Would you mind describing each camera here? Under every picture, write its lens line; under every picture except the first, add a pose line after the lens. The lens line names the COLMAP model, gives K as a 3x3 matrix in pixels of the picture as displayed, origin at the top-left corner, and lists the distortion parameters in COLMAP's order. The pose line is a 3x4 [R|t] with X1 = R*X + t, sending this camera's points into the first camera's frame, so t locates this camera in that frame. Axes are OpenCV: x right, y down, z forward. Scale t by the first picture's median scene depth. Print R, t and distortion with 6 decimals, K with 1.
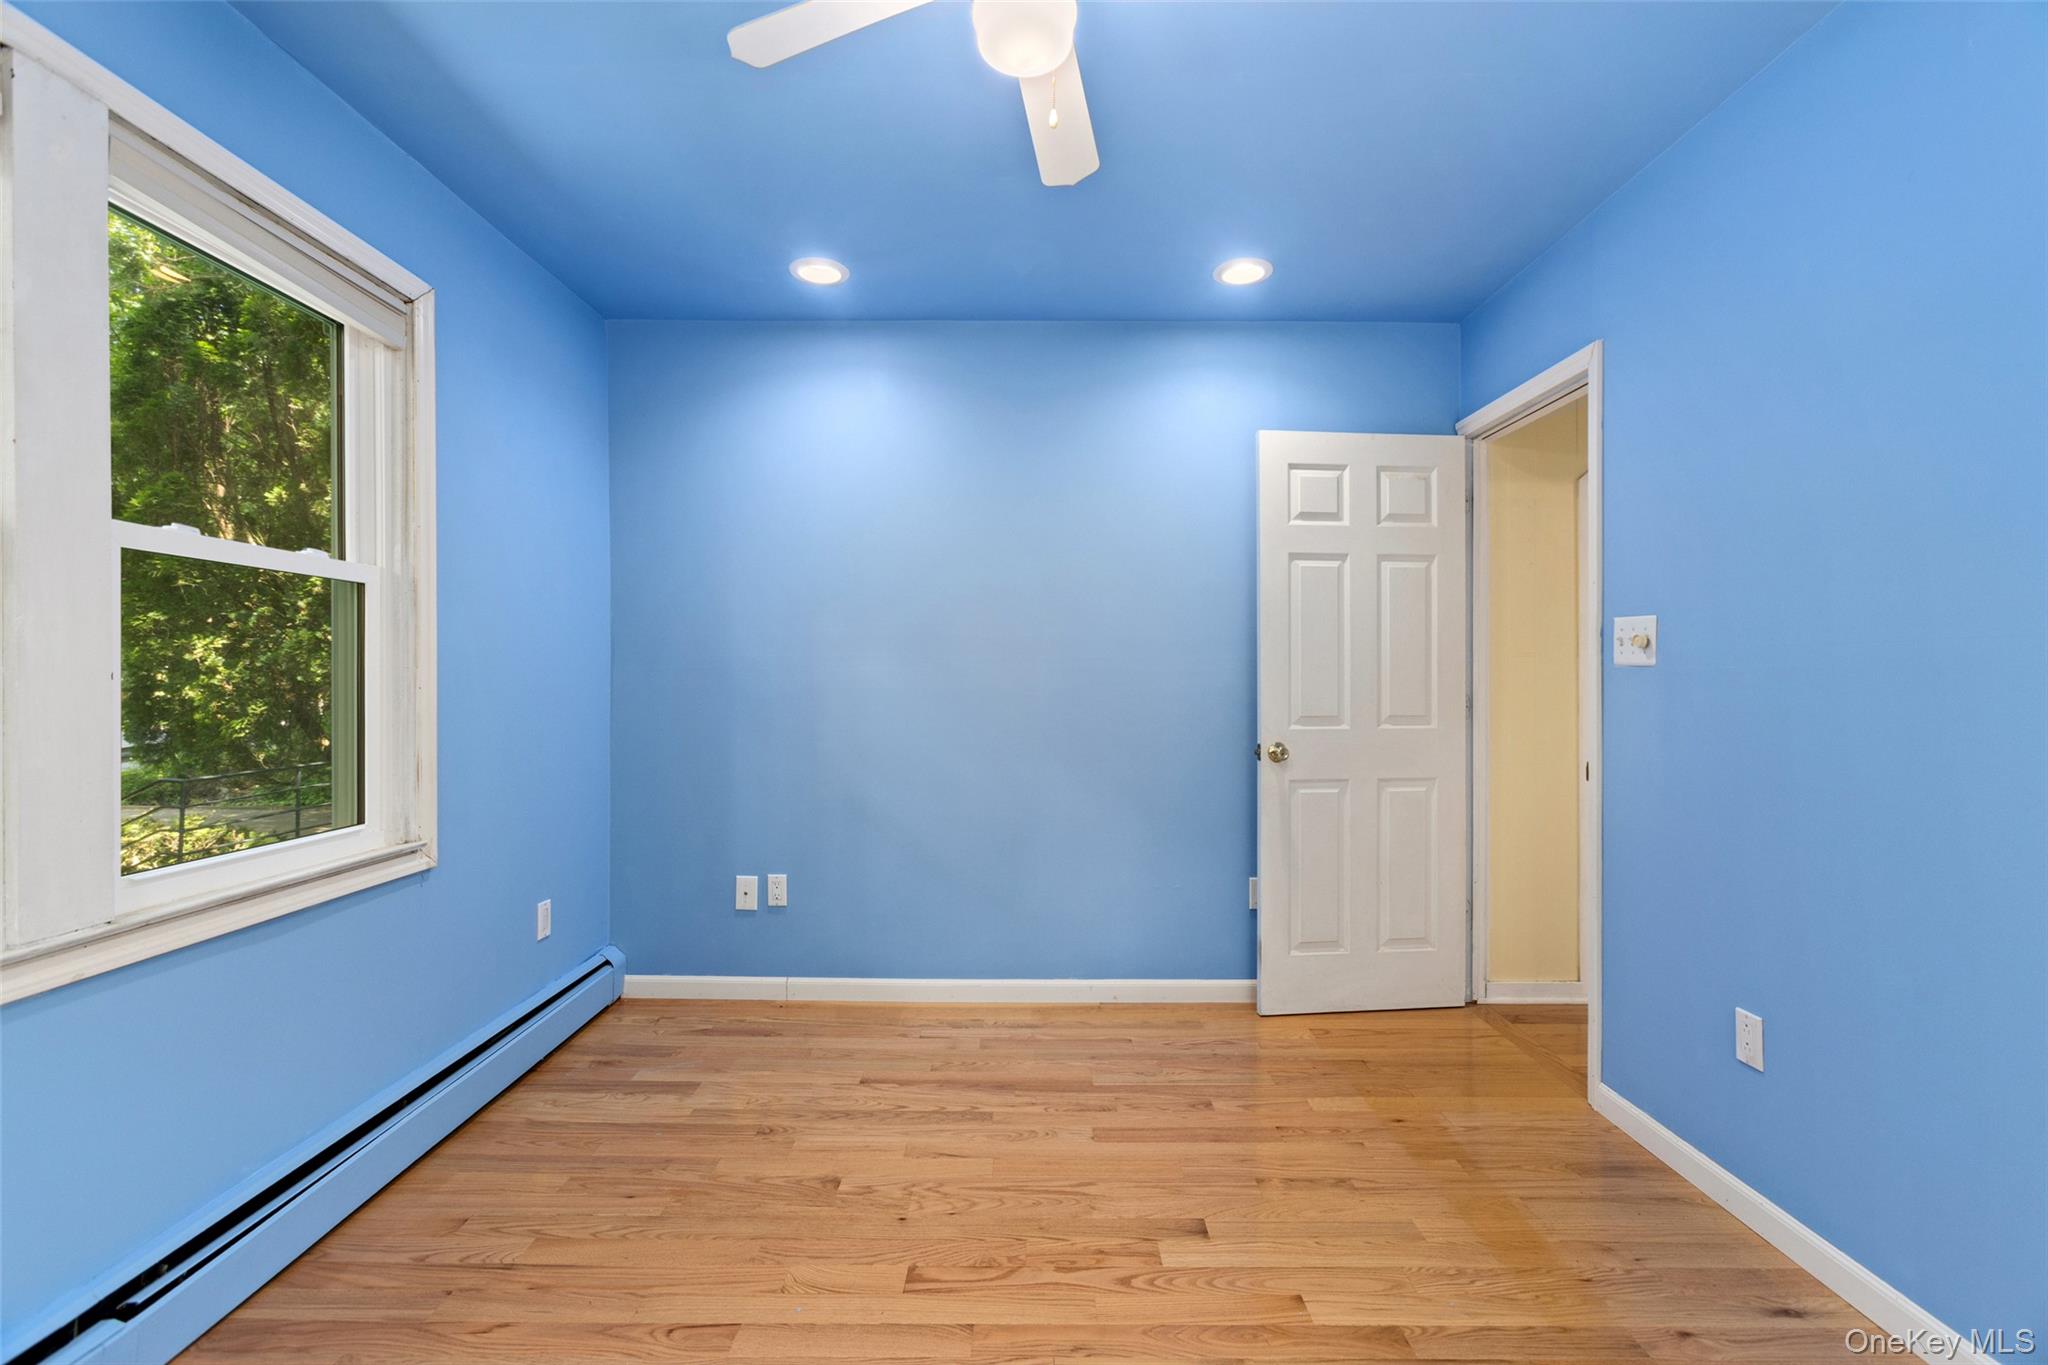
lens RADIAL K [[937.5, 0, 1034.6], [0, 937.5, 687.4], [0, 0, 1]] dist [-0.009744, 0.000778]
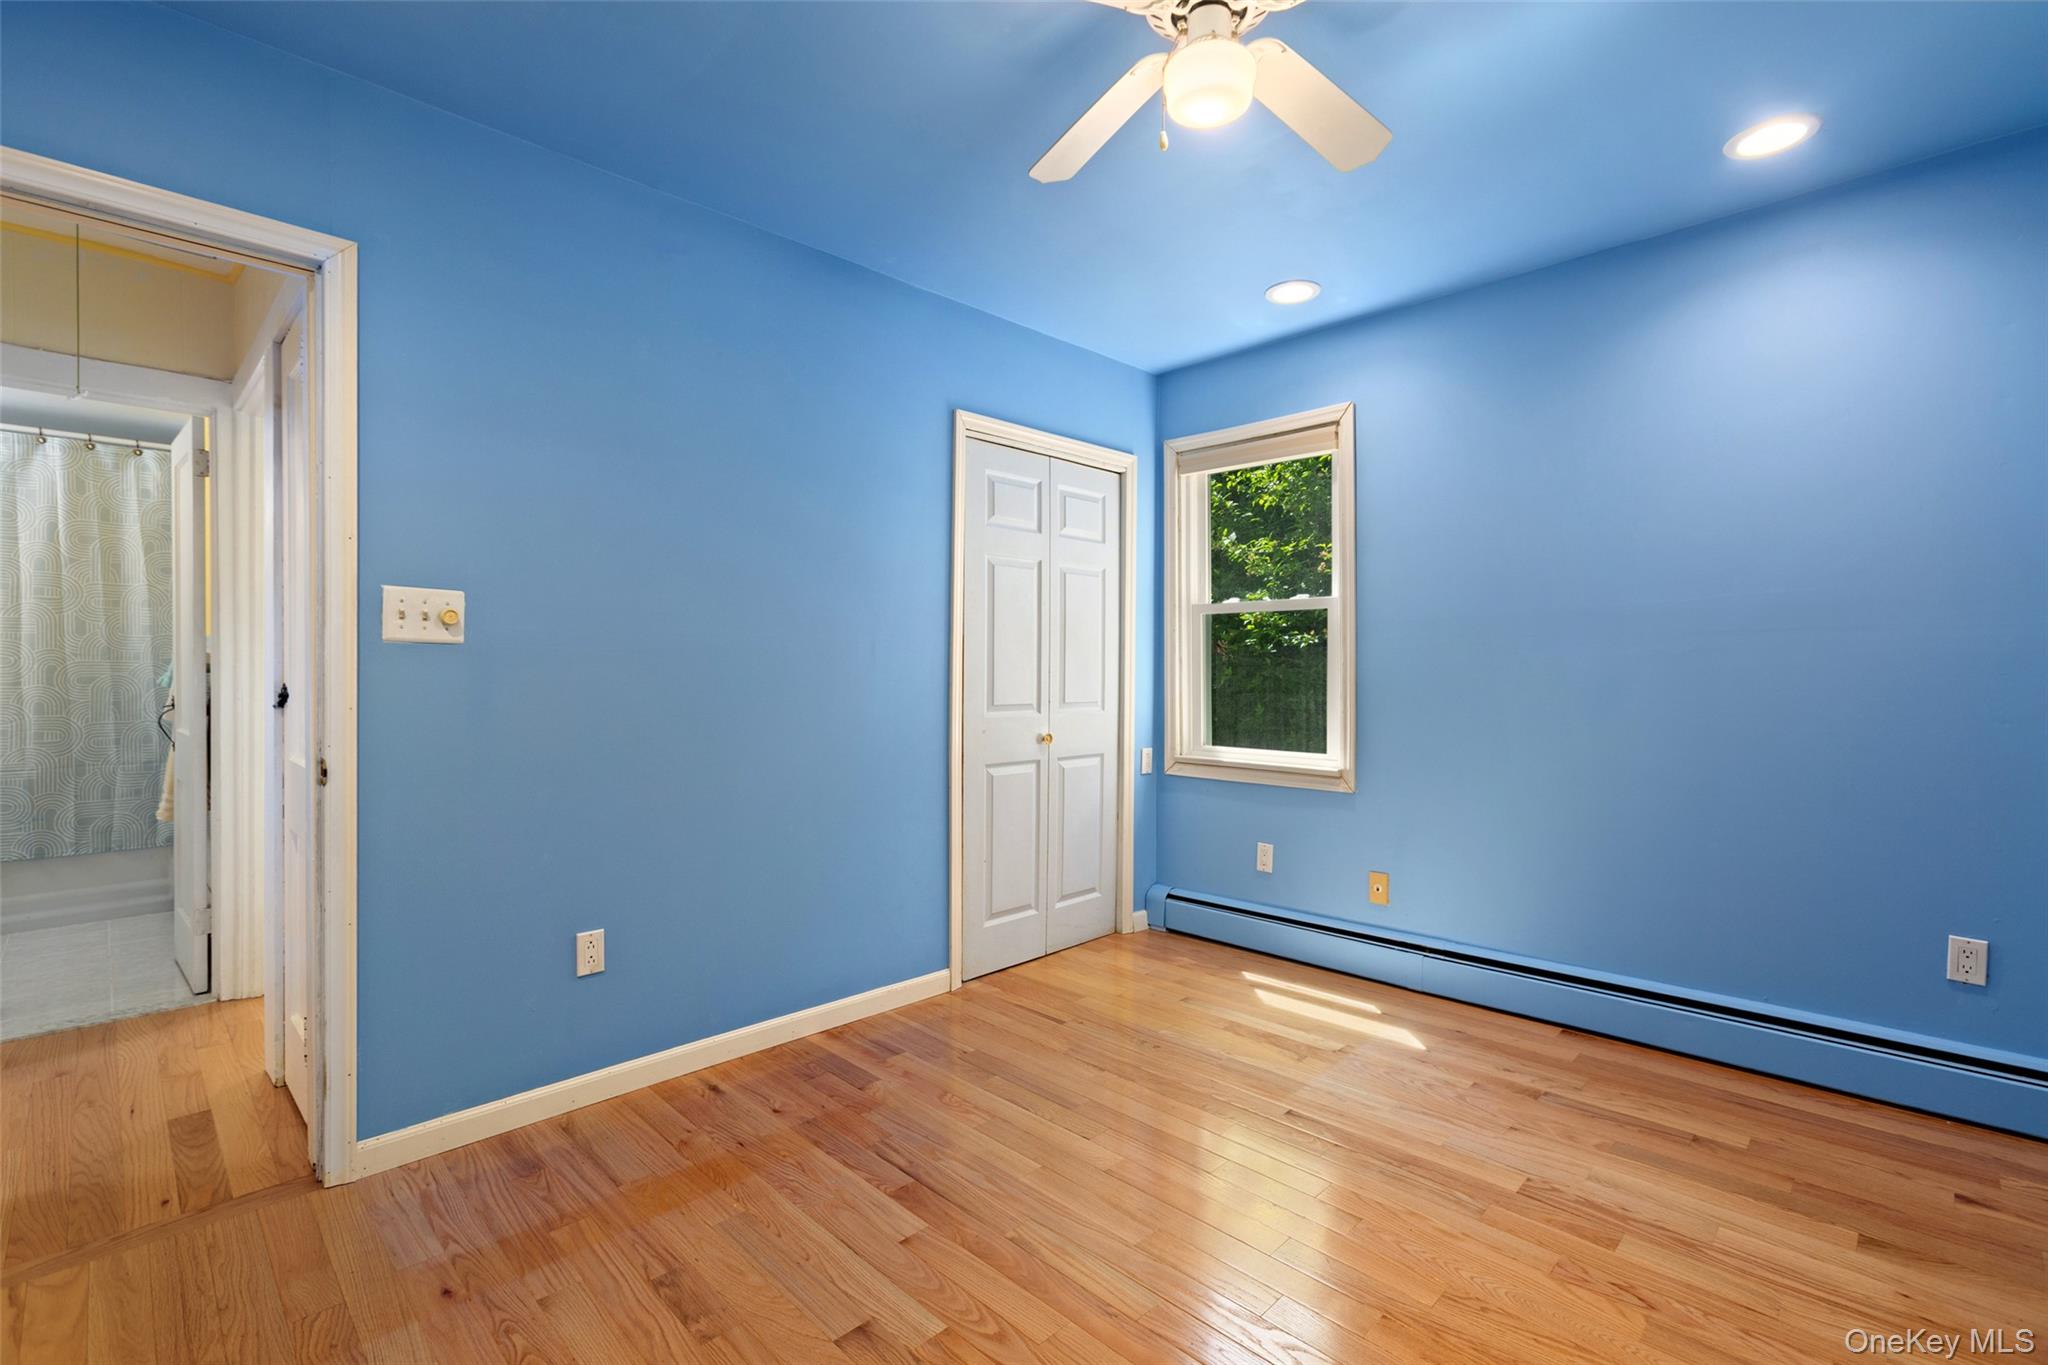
lens RADIAL K [[911.5, 0, 1024.0], [0, 911.5, 682.5], [0, 0, 1]] dist [-0.014007, 0.001199]
pose [[-0.703461, -0.022818, 0.710368, -0.424595], [0.001795, 0.999424, 0.033881, -0.014259], [-0.710732, 0.025109, -0.703015, 1.288378]]
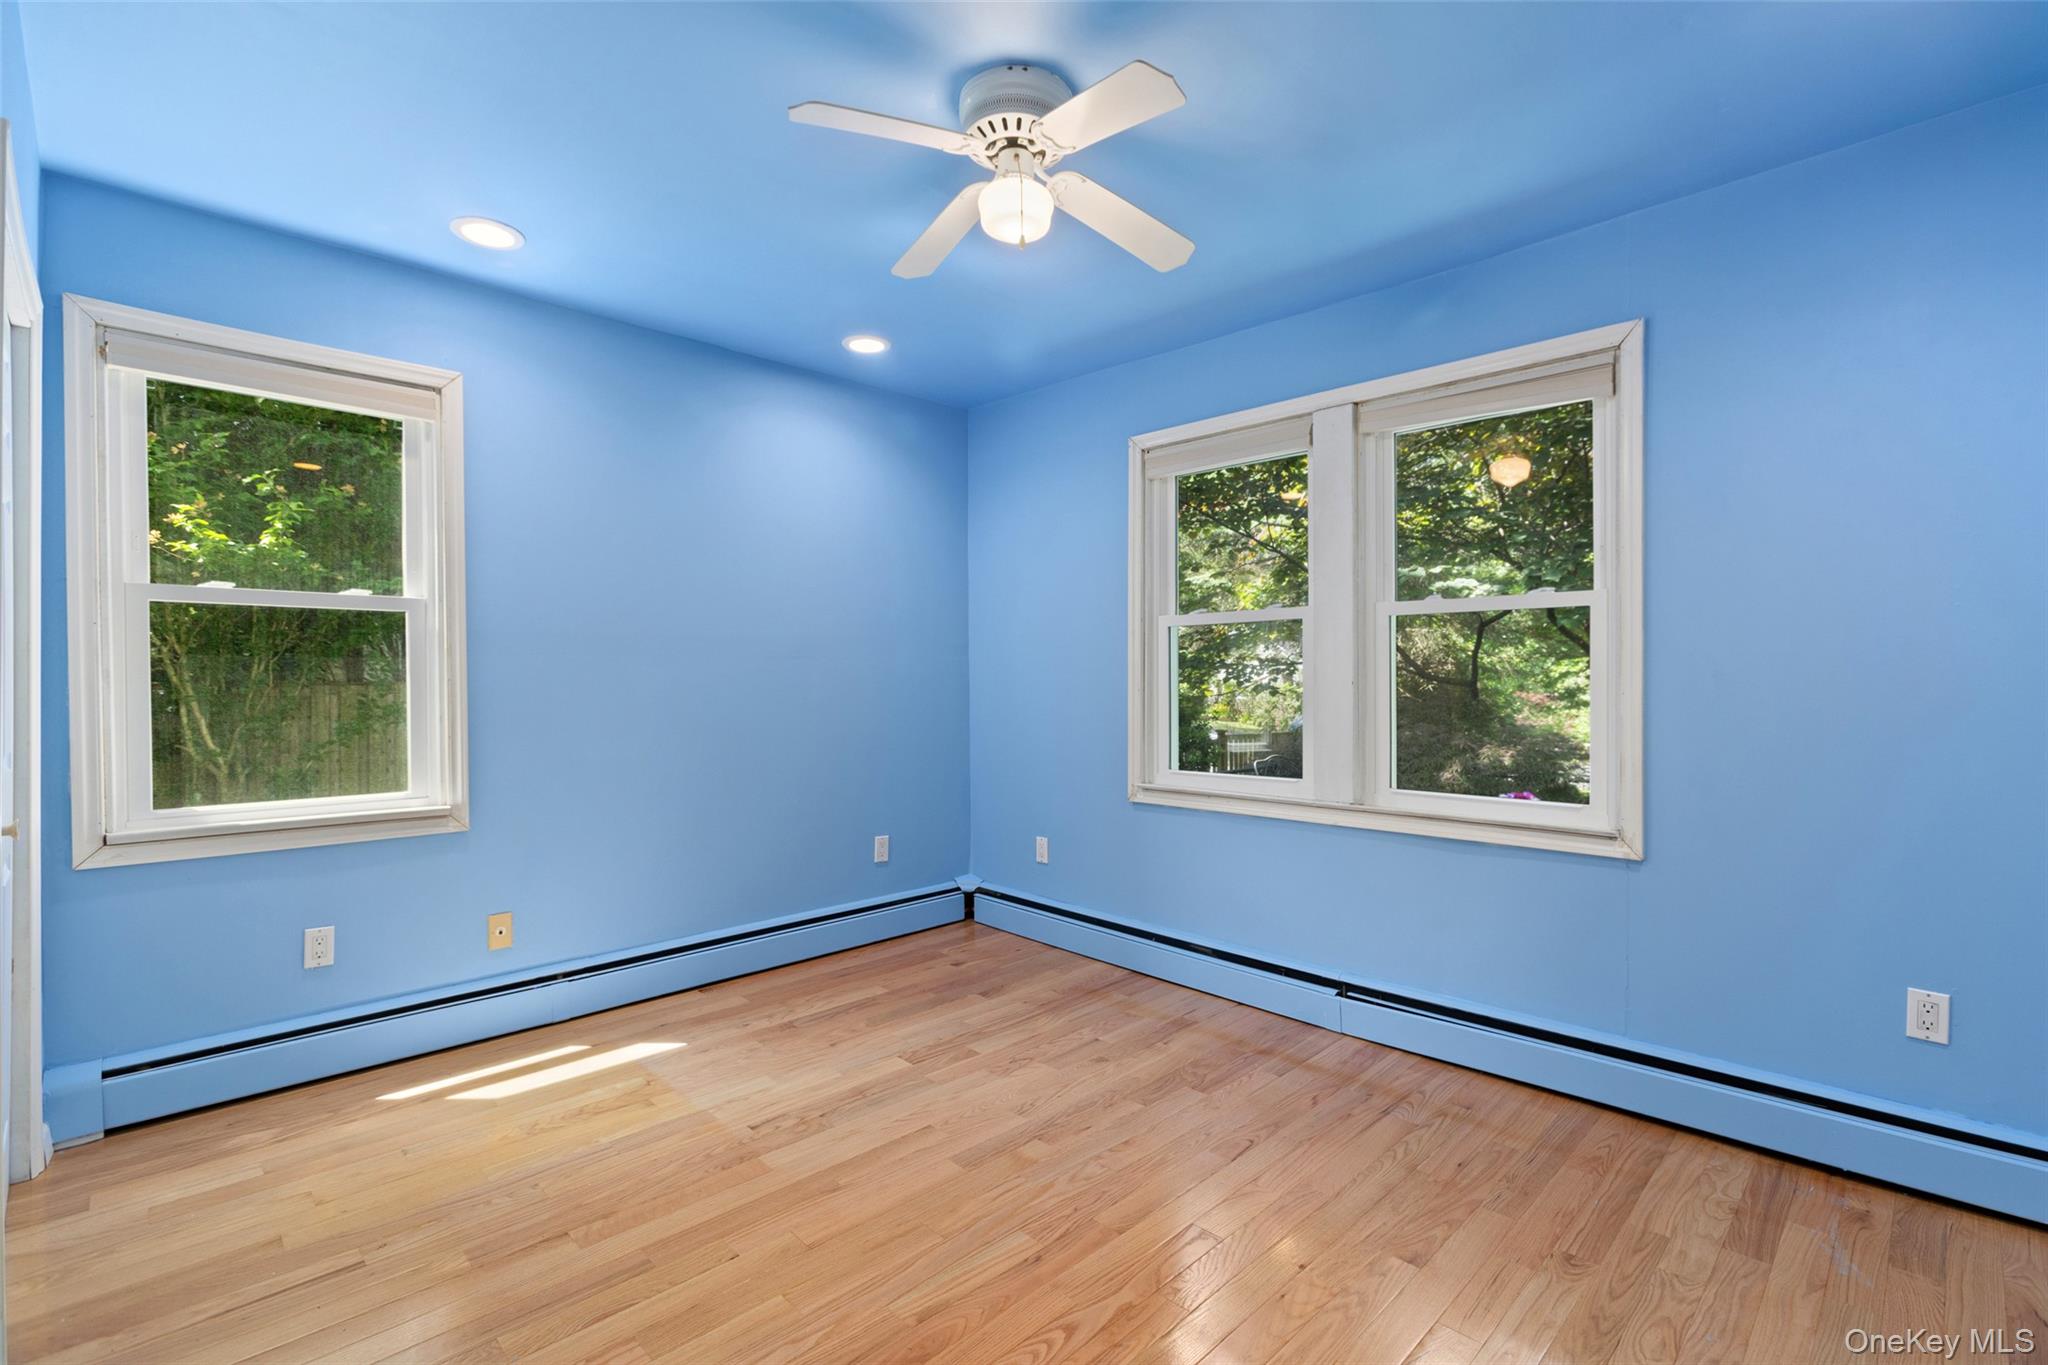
lens RADIAL K [[911.5, 0, 1024.0], [0, 911.5, 682.5], [0, 0, 1]] dist [-0.014007, 0.001199]
pose [[-0.723228, -0.004522, -0.690595, 0.616781], [-0.014748, 0.999852, 0.008898, -0.011611], [0.690452, 0.016620, -0.723187, 1.316467]]
